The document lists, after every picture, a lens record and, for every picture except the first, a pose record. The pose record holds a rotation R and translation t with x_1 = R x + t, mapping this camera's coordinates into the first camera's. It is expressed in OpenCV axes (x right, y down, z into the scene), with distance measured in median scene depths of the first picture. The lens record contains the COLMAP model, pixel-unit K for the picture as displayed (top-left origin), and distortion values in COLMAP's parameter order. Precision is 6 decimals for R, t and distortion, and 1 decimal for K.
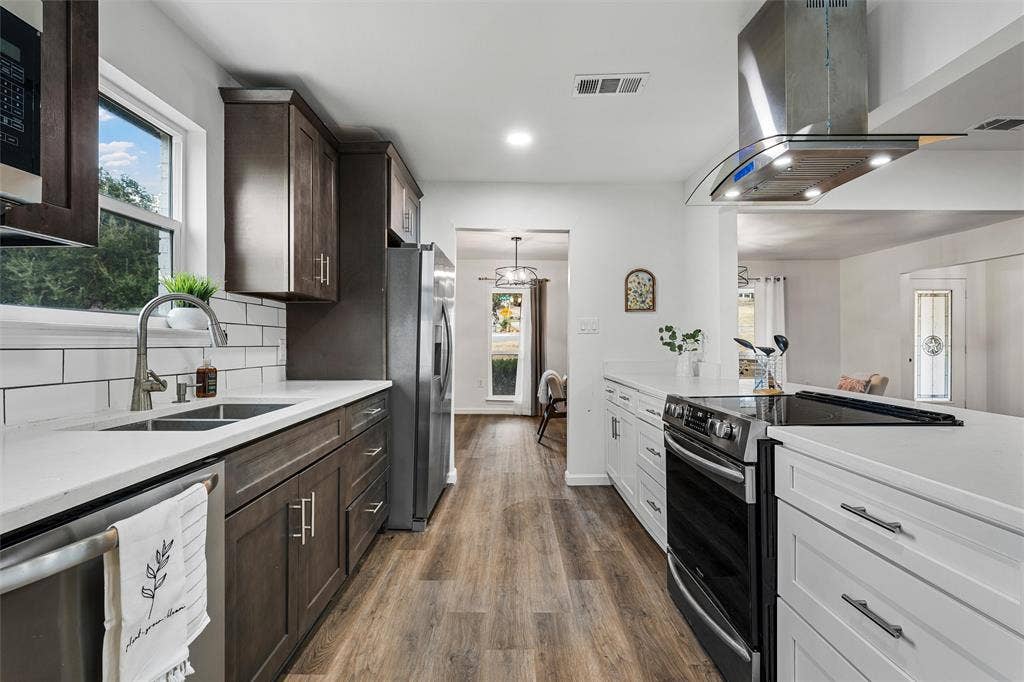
lens RADIAL K [[472.3, 0, 506.3], [0, 472.3, 336.9], [0, 0, 1]] dist [0.000745, 0.000106]
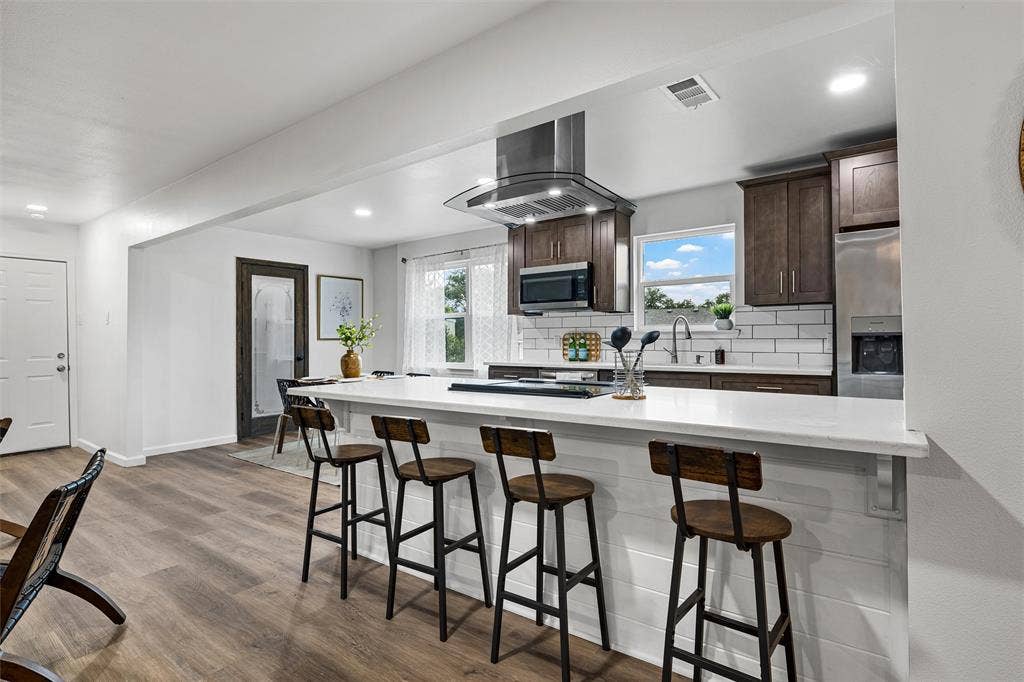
lens RADIAL K [[509.9, 0, 512.0], [0, 509.9, 341.0], [0, 0, 1]] dist [-0.001042, -0.000149]
pose [[-0.603233, 0.007352, -0.797531, 1.722986], [0.017611, 0.999837, -0.004103, 0.025992], [0.797371, -0.016520, -0.603264, 1.713827]]
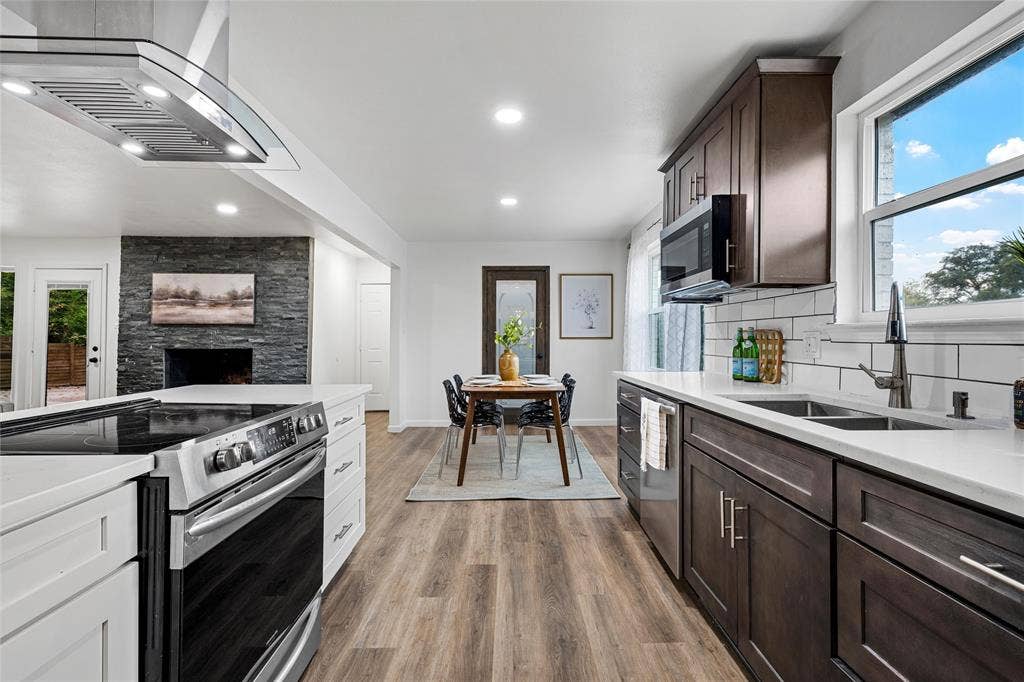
lens RADIAL K [[456.8, 0, 512.0], [0, 456.8, 336.9], [0, 0, 1]] dist [0.001784, 0.000181]
pose [[-1.000000, -0.000526, 0.000806, 0.025280], [-0.000540, 0.999845, -0.017613, 0.023475], [-0.000796, -0.017613, -0.999845, 1.691803]]
